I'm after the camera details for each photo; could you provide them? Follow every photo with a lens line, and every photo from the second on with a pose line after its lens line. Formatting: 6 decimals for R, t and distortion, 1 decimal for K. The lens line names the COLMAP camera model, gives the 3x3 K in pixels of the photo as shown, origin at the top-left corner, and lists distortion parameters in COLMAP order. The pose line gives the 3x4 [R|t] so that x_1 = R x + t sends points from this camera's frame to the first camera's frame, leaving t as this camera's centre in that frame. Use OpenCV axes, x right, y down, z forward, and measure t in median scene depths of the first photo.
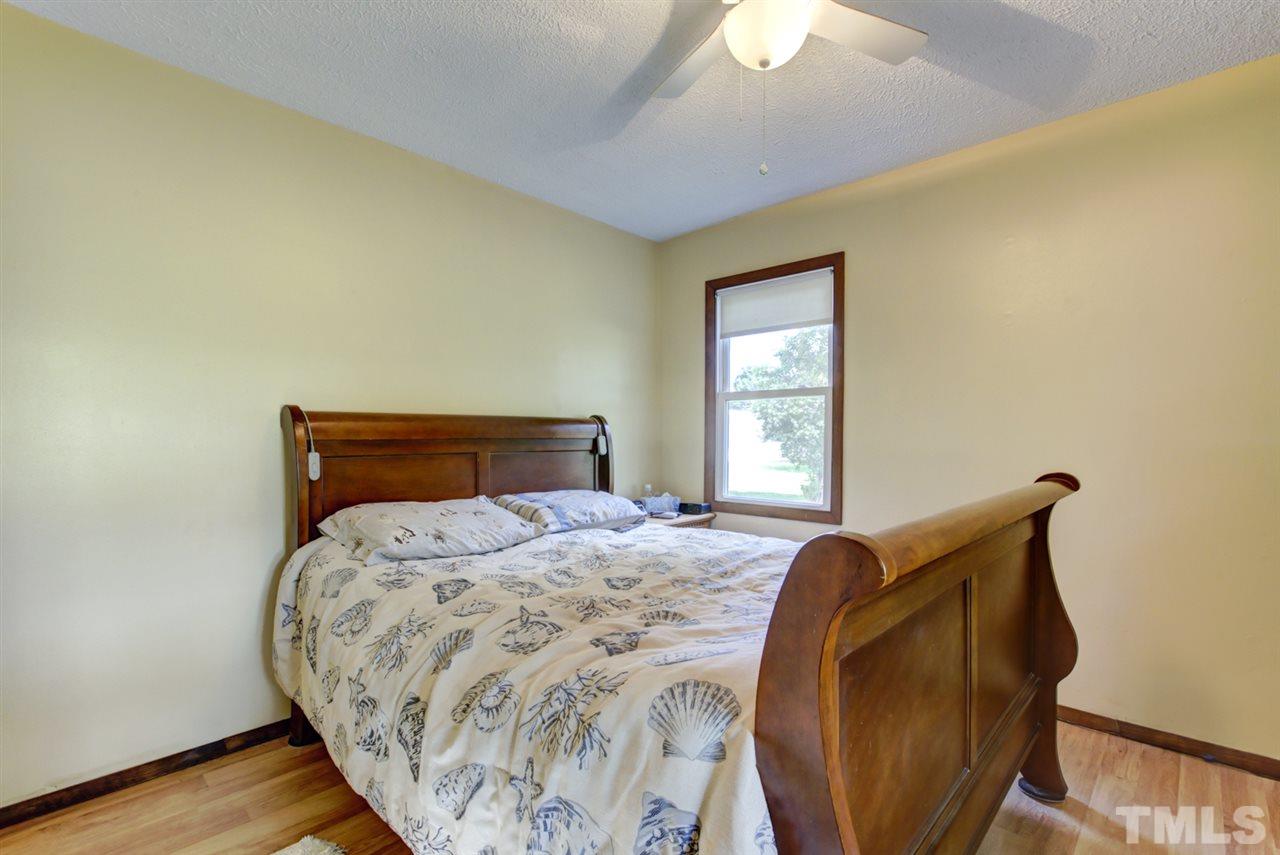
lens RADIAL K [[588.1, 0, 647.1], [0, 588.1, 428.2], [0, 0, 1]] dist [-0.000370, 0.000607]
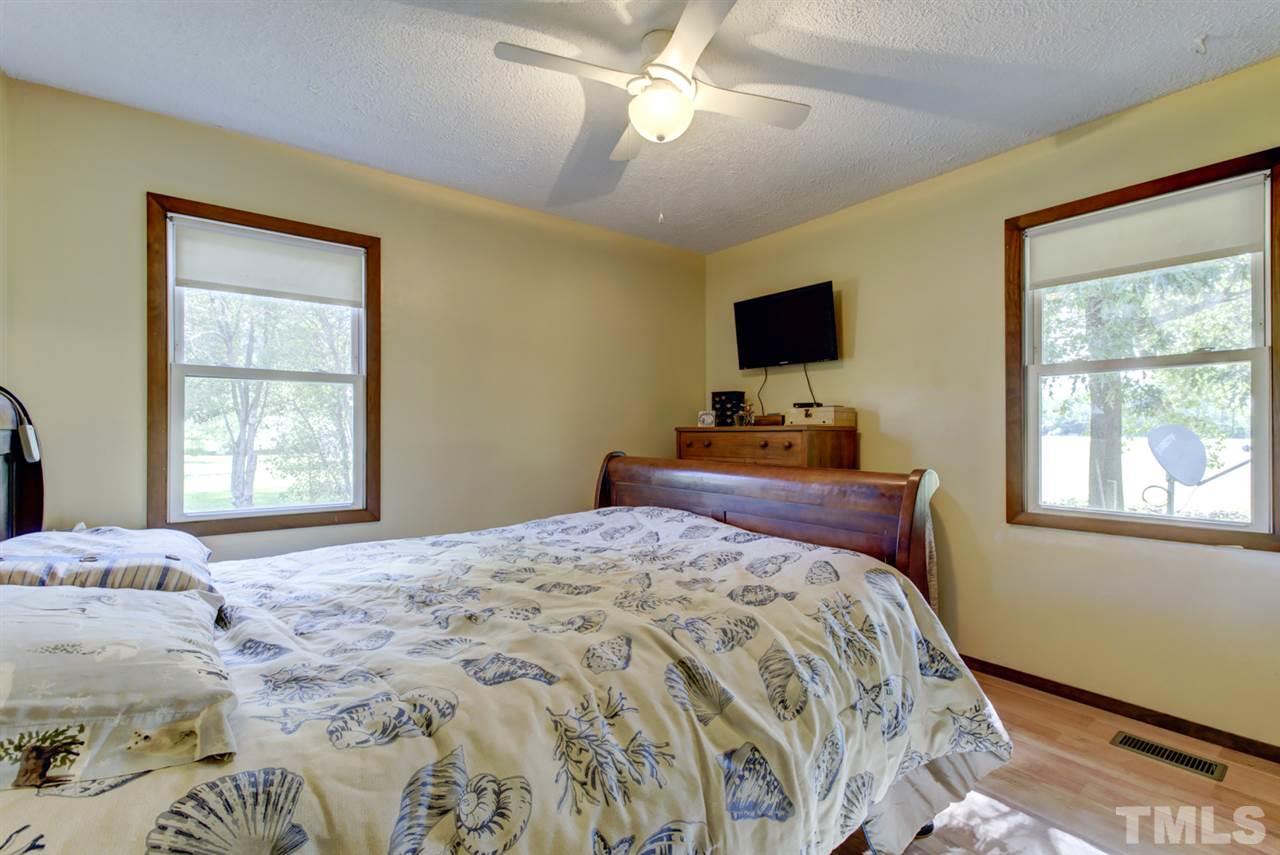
lens RADIAL K [[555.0, 0, 640.0], [0, 555.0, 427.5], [0, 0, 1]] dist [0.000324, -0.030076]
pose [[0.159745, 0.013471, 0.987066, -0.483510], [-0.019334, 0.999758, -0.010515, 0.012109], [-0.986969, -0.017404, 0.159967, 0.421086]]
